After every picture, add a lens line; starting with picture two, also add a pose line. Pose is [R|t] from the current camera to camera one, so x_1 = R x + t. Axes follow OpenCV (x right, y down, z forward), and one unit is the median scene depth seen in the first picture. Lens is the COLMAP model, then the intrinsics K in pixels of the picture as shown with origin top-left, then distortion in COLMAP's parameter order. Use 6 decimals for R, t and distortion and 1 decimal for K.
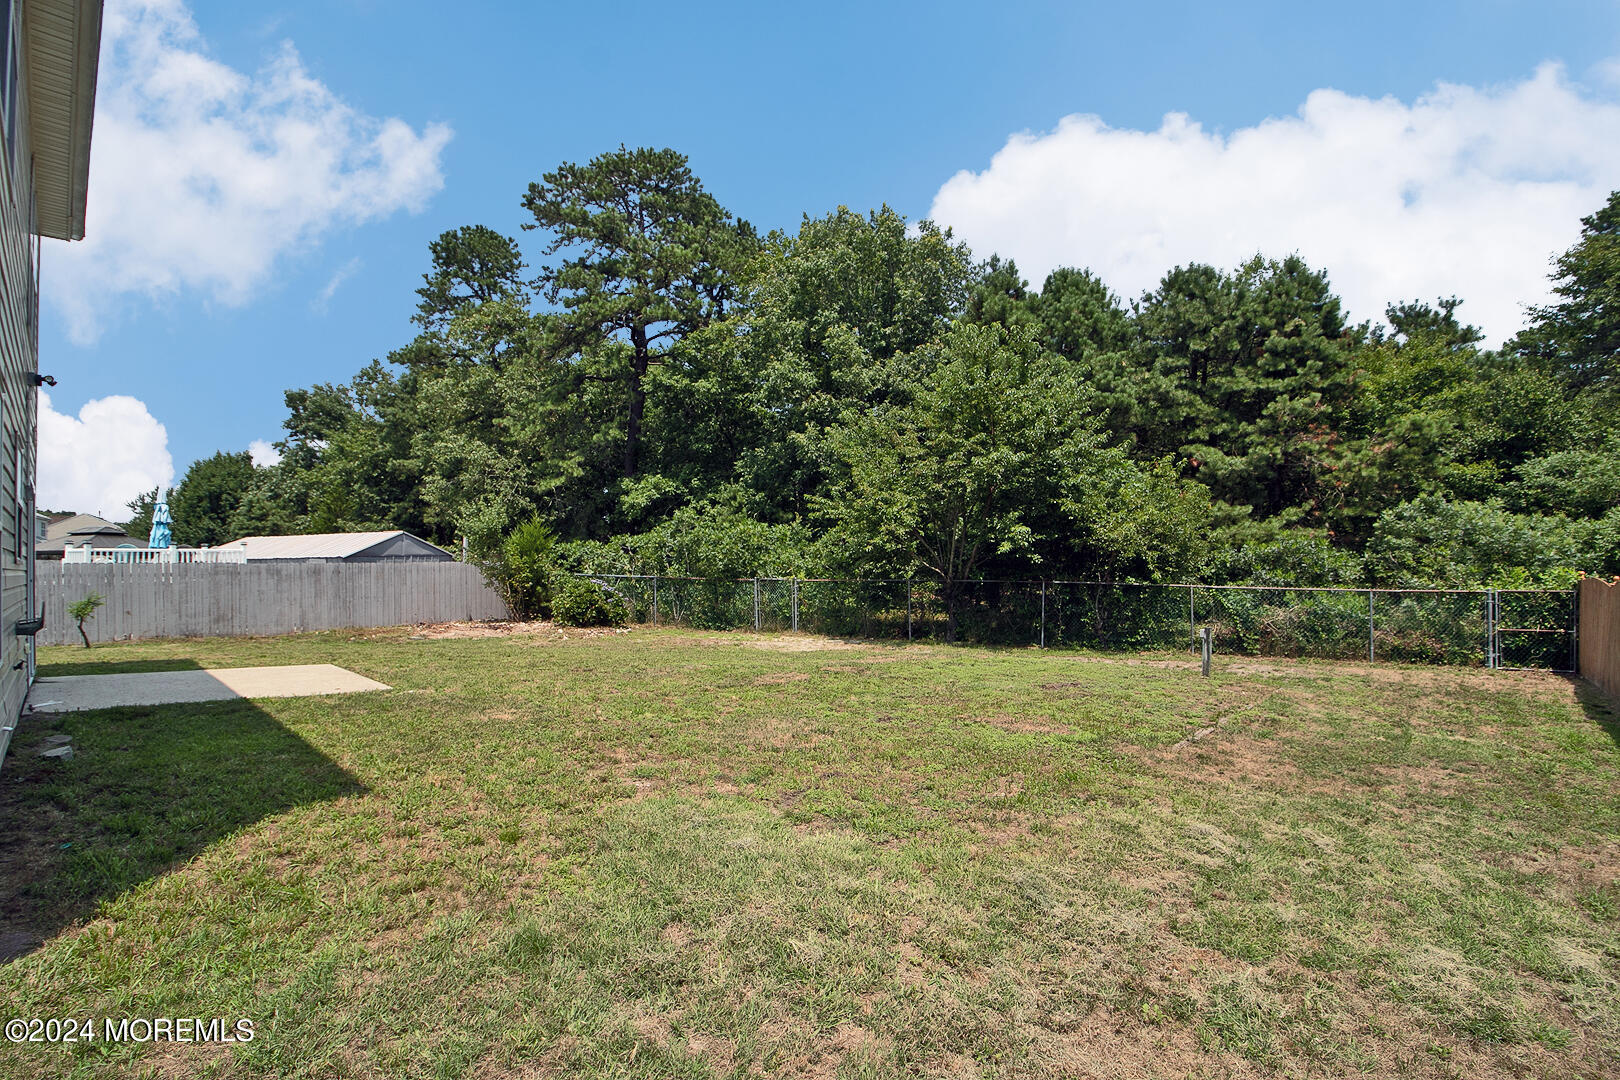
lens RADIAL K [[761.4, 0, 813.2], [0, 761.4, 543.9], [0, 0, 1]] dist [0.002089, -0.014308]
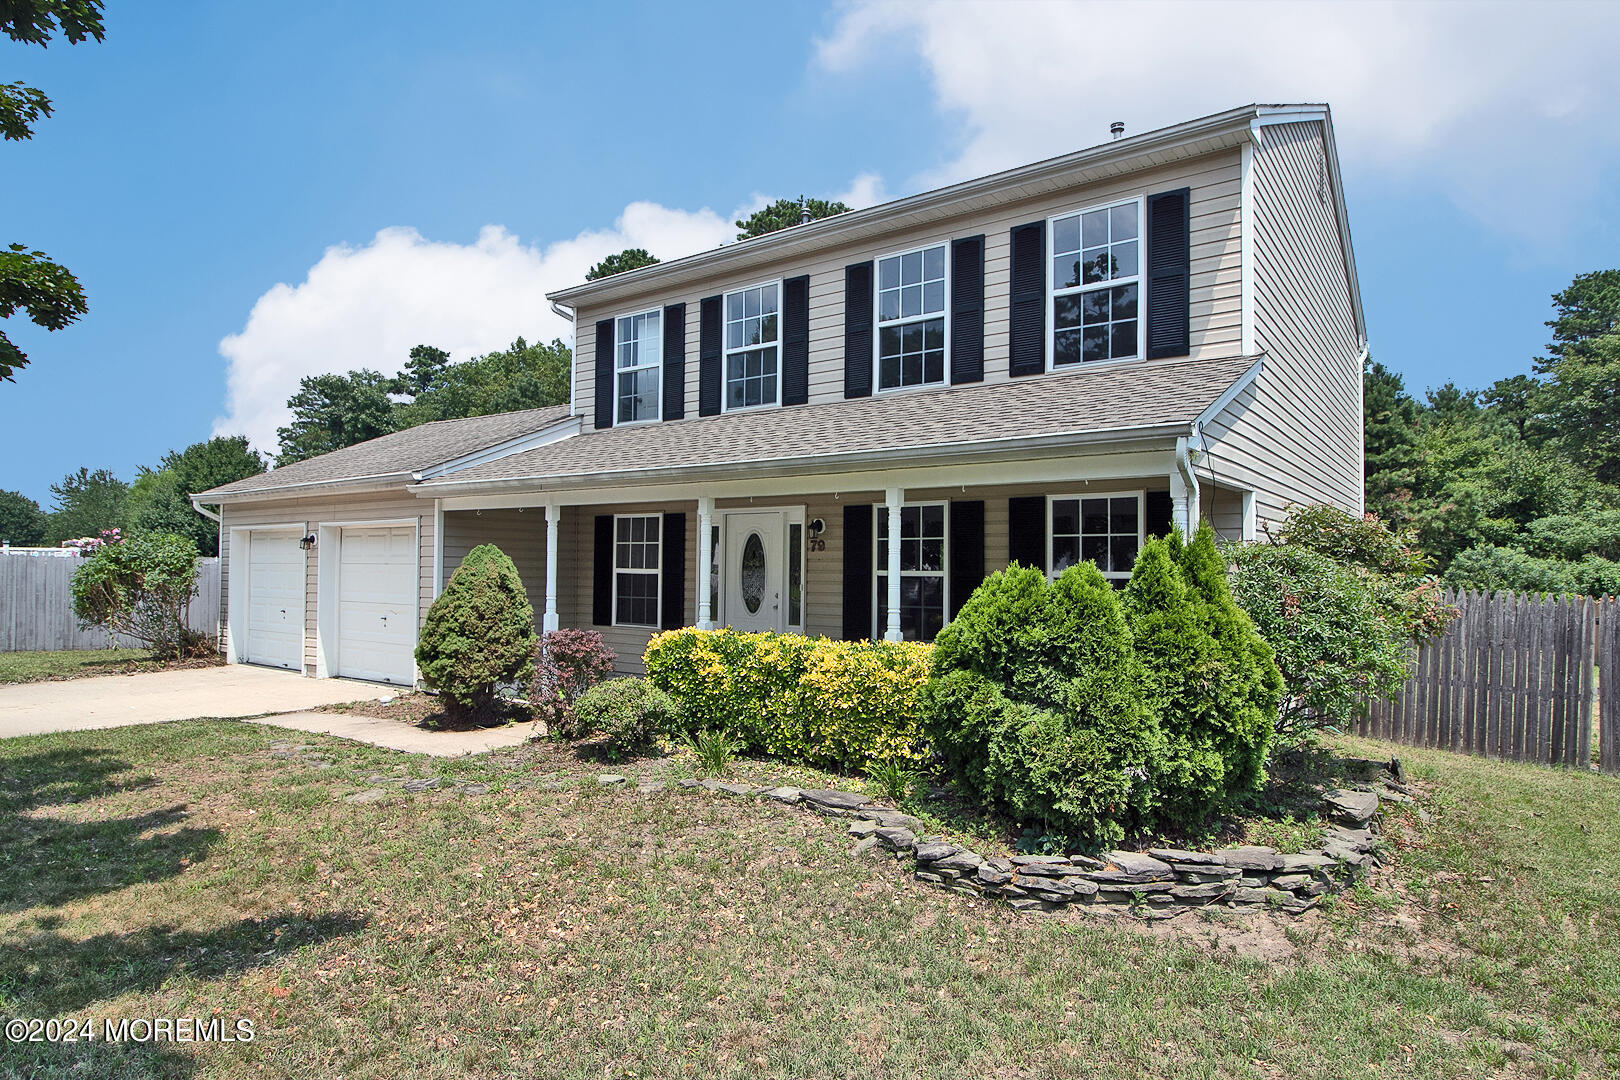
lens RADIAL K [[914.1, 0, 807.1], [0, 914.1, 561.1], [0, 0, 1]] dist [0.000137, -0.000216]
pose [[0.988627, 0.016091, 0.149526, -0.739405], [-0.020166, 0.999464, 0.025778, -0.042280], [-0.149031, -0.028500, 0.988422, -0.576451]]
